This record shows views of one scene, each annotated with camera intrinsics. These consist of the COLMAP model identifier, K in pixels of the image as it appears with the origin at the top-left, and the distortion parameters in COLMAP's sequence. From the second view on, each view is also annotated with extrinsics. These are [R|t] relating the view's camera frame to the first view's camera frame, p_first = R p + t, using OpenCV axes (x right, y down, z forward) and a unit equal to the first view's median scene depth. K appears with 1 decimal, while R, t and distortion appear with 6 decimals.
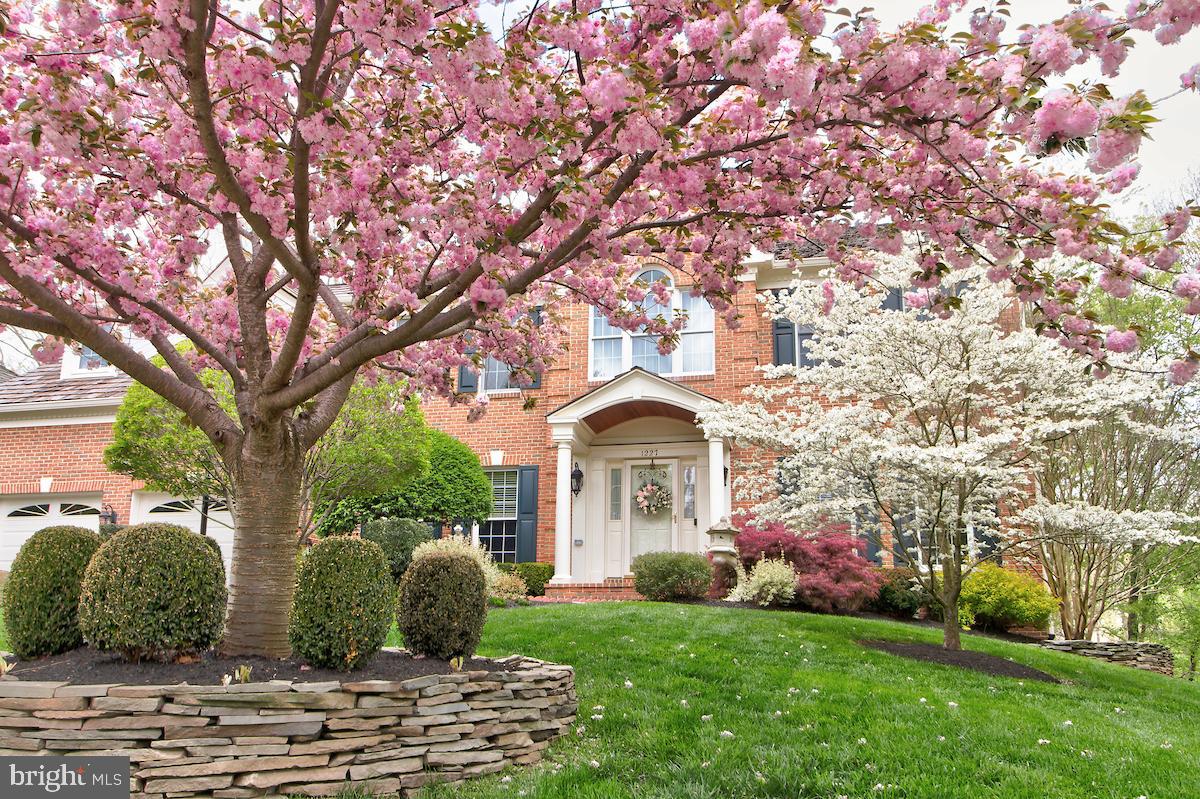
lens RADIAL K [[938.0, 0, 626.8], [0, 938.0, 396.6], [0, 0, 1]] dist [0.000308, 0.001728]
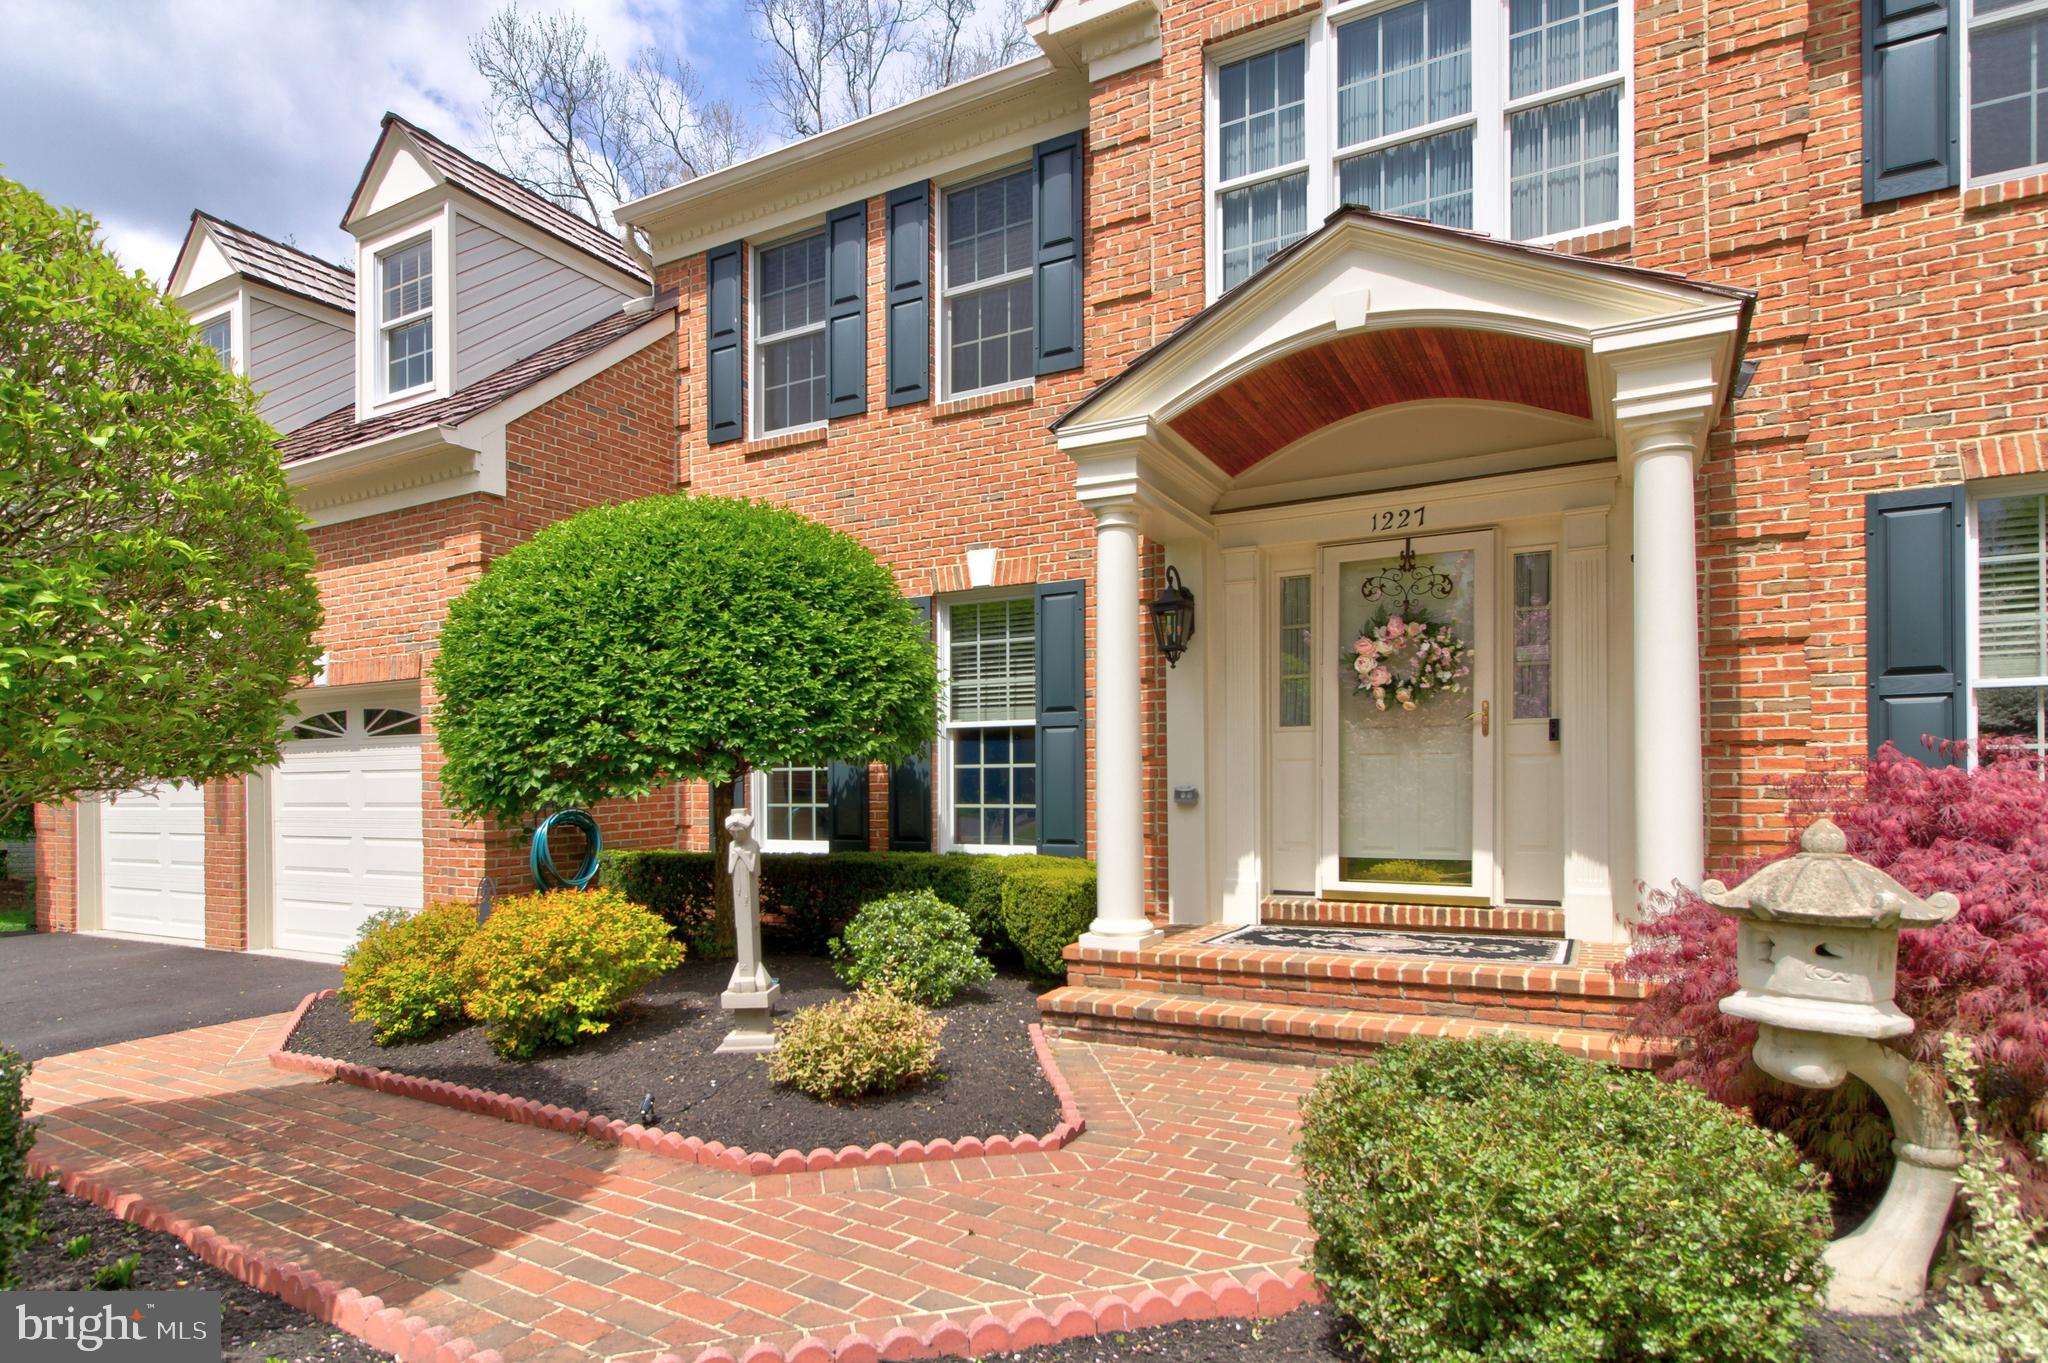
lens RADIAL K [[1175.9, 0, 989.3], [0, 1175.9, 809.9], [0, 0, 1]] dist [-0.000239, -0.000225]
pose [[0.951411, -0.012479, -0.307671, 0.018471], [0.096722, 0.960718, 0.260127, 0.050971], [0.292339, -0.277247, 0.915244, 0.760920]]
